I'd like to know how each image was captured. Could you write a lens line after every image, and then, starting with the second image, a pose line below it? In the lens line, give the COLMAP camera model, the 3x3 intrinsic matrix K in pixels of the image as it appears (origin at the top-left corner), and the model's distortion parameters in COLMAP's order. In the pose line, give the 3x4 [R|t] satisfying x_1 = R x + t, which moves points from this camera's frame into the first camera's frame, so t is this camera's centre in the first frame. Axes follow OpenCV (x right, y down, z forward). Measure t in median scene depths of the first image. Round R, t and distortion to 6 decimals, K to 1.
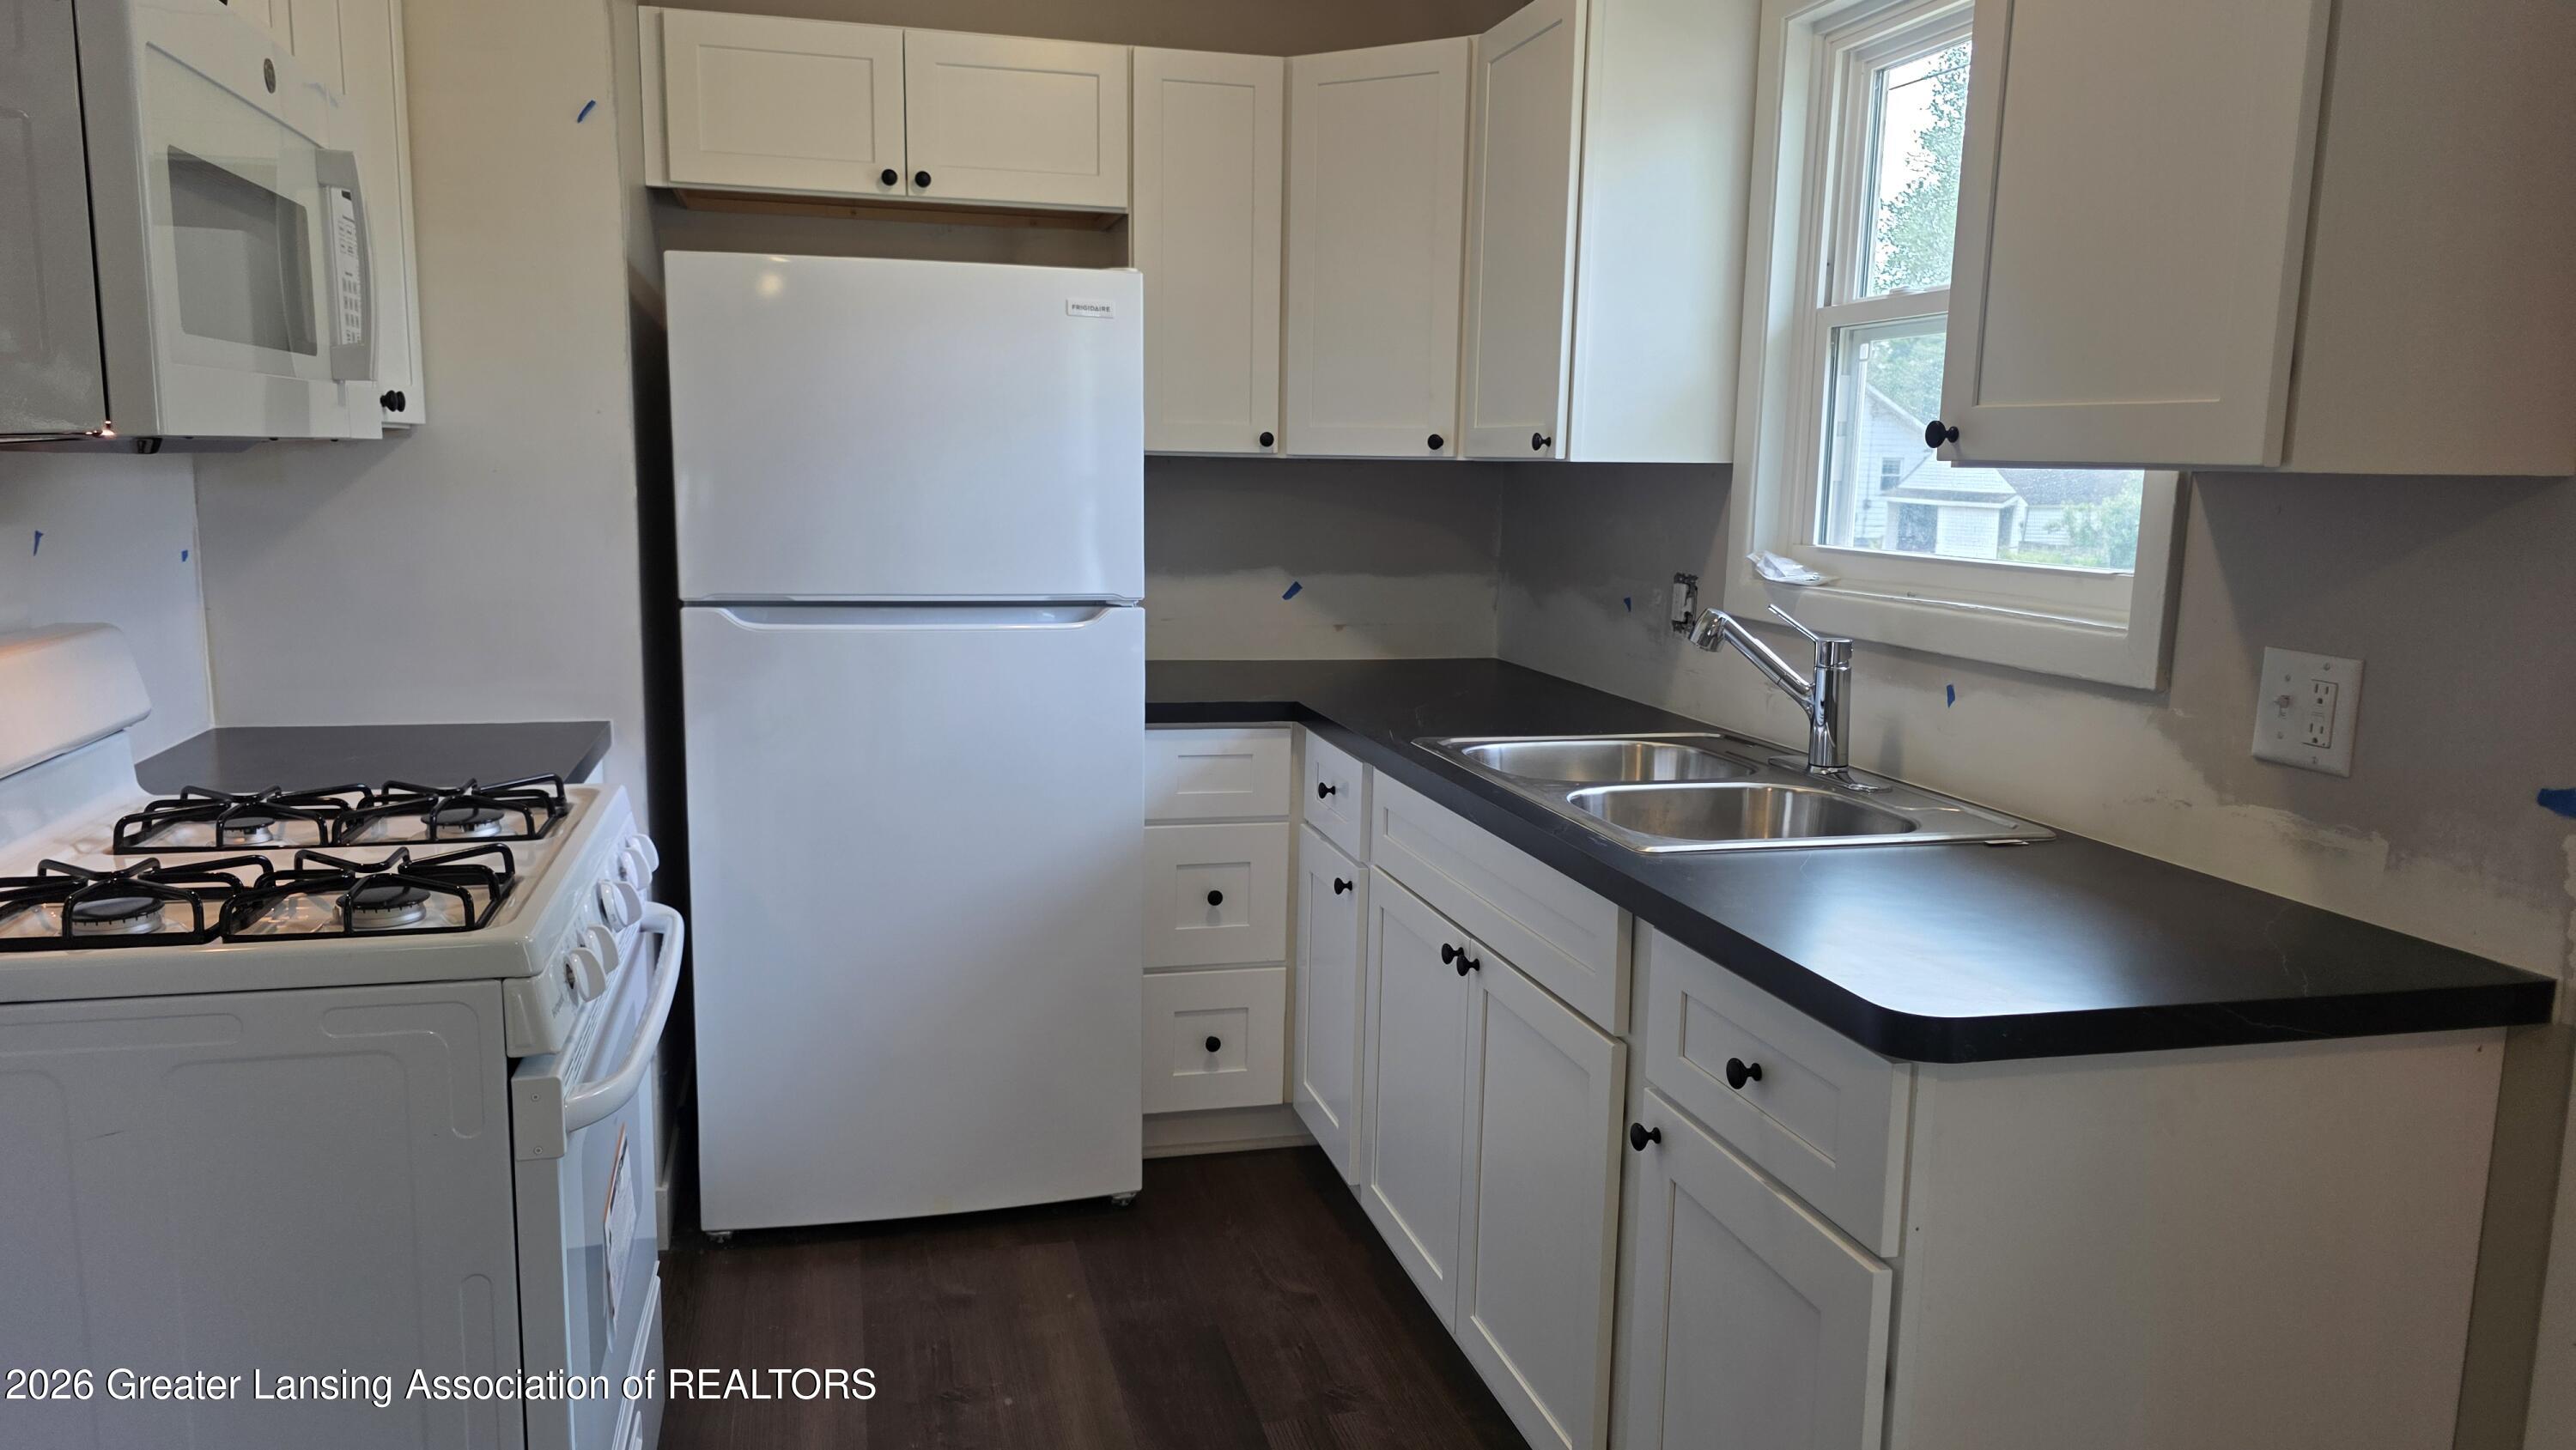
lens RADIAL K [[1740.8, 0, 1290.1], [0, 1740.8, 733.7], [0, 0, 1]] dist [0.079640, -0.079866]
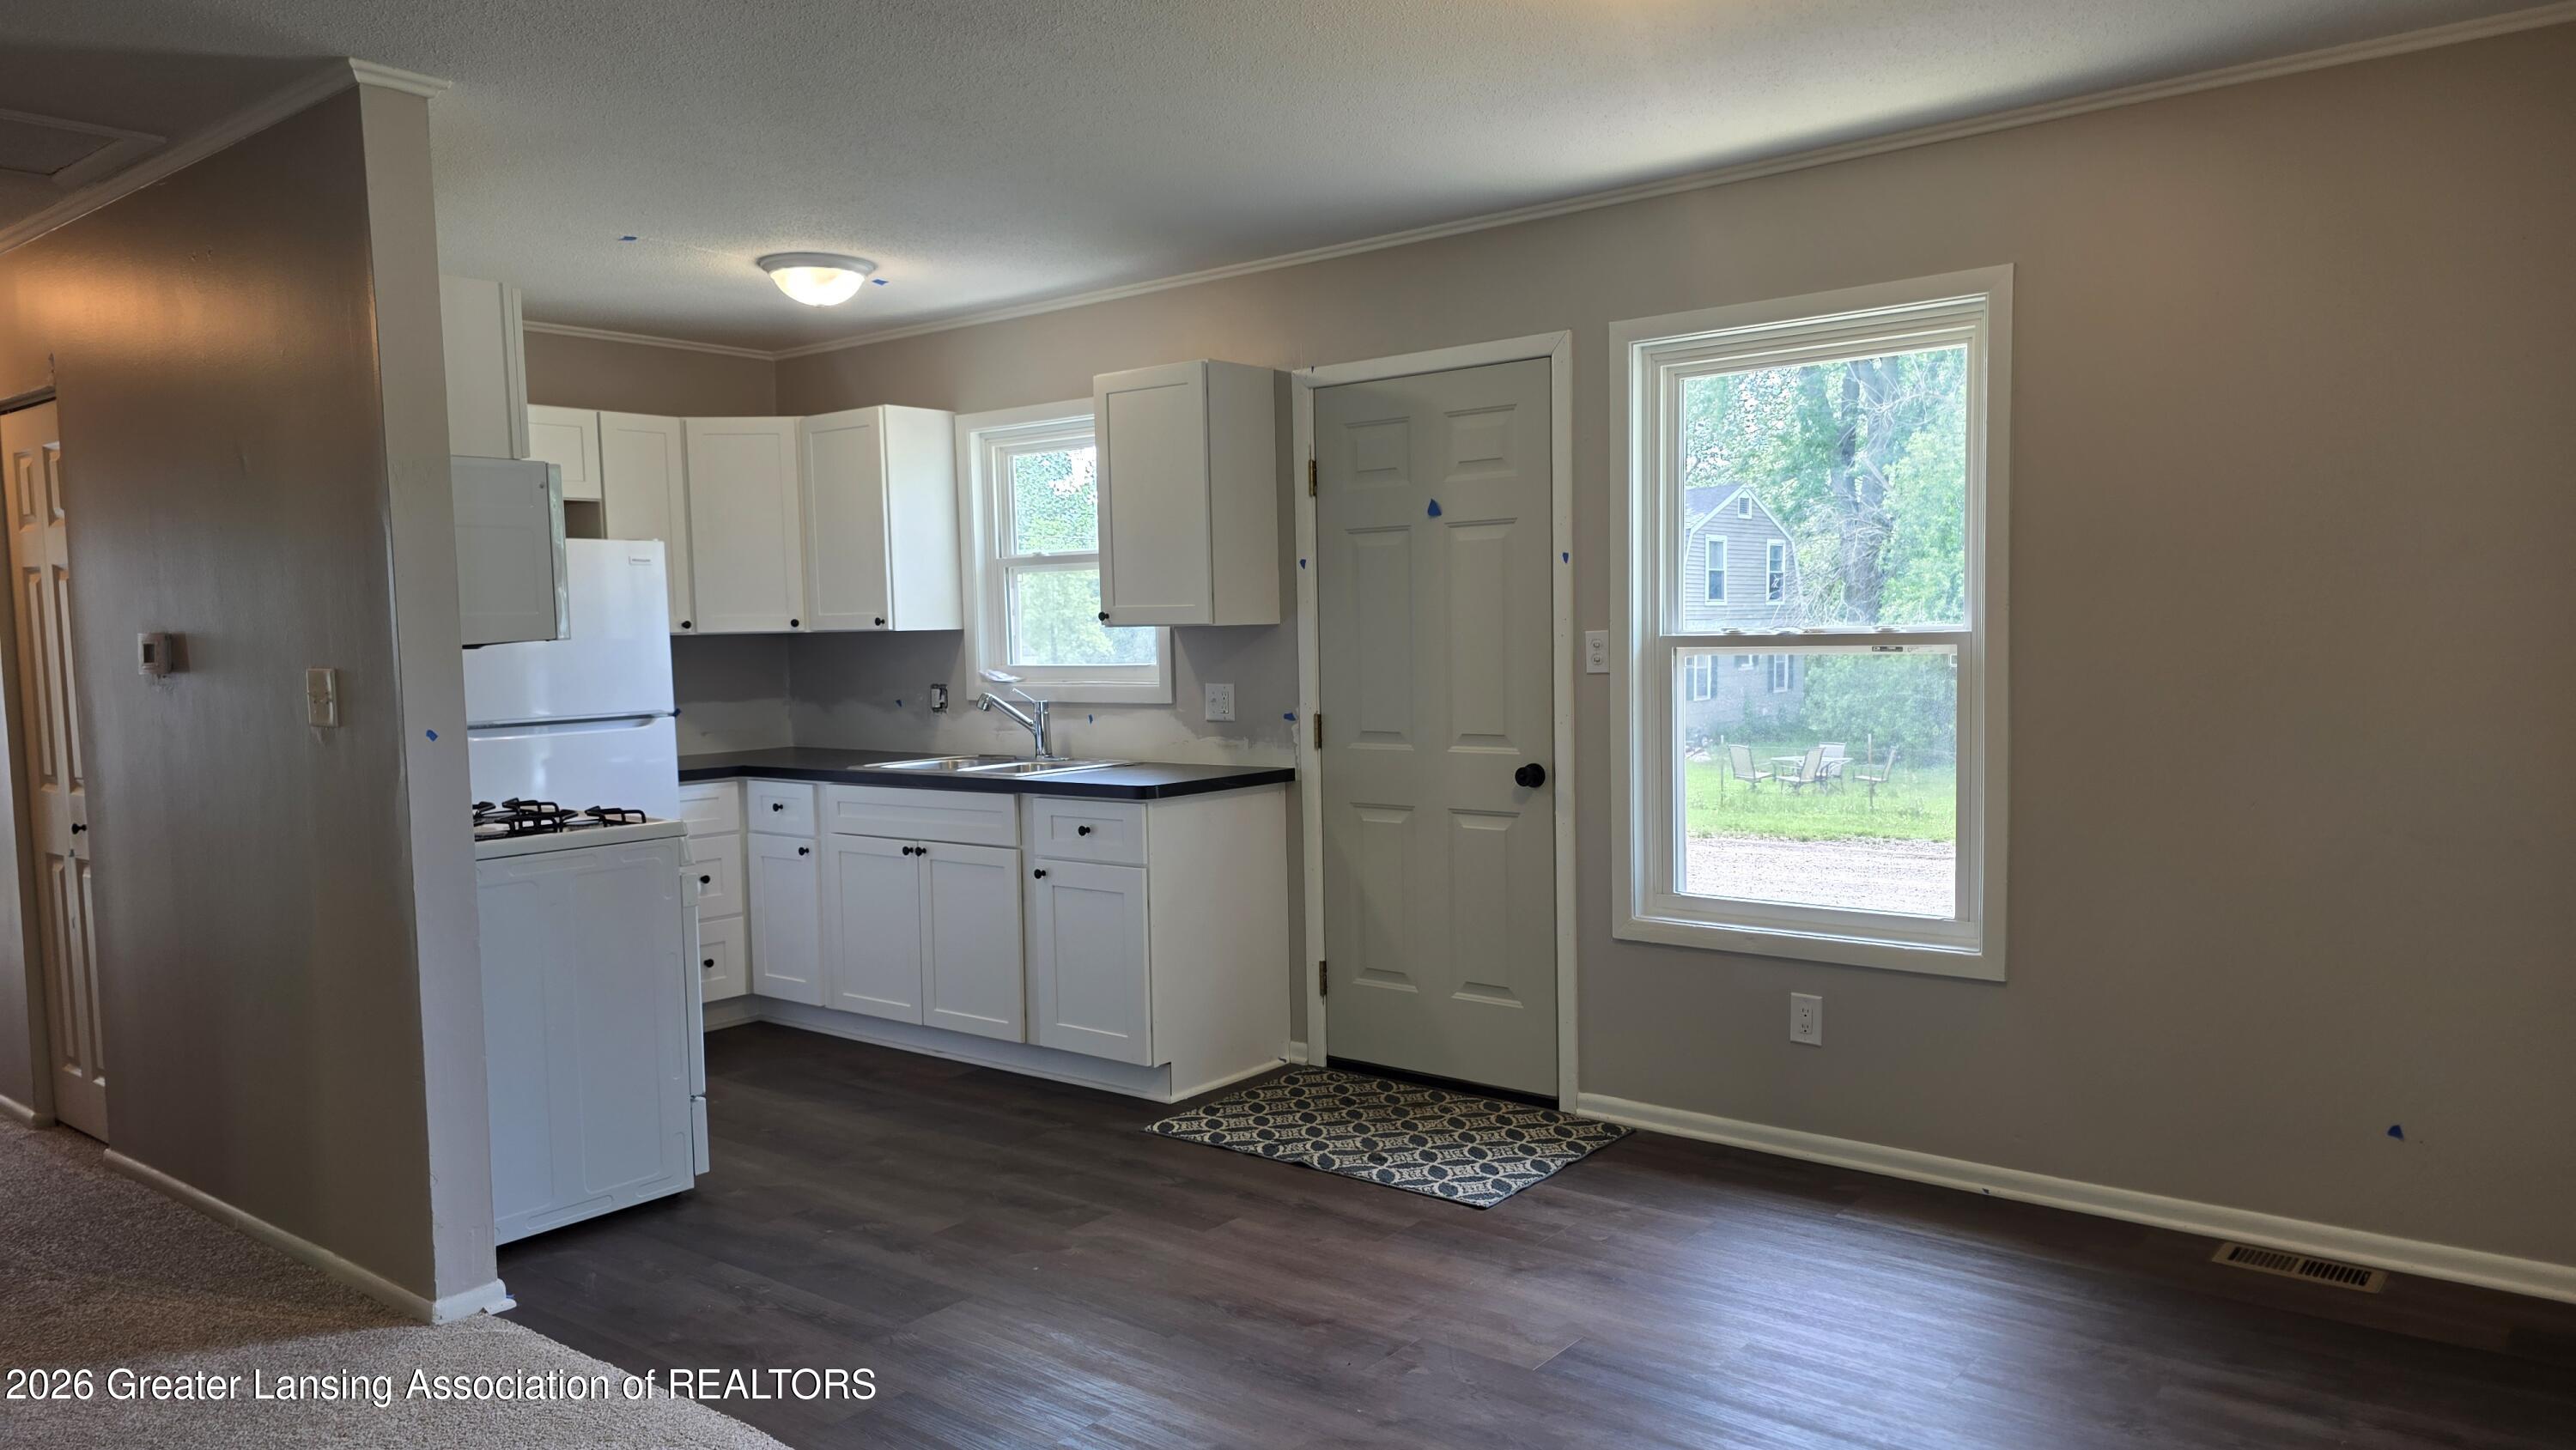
lens RADIAL K [[1724.0, 0, 1305.2], [0, 1724.0, 751.2], [0, 0, 1]] dist [0.072994, -0.079768]
pose [[0.803564, -0.081103, 0.589666, -0.670203], [0.129714, 0.990724, -0.040503, 0.132095], [-0.580912, 0.109035, 0.806631, -0.923213]]
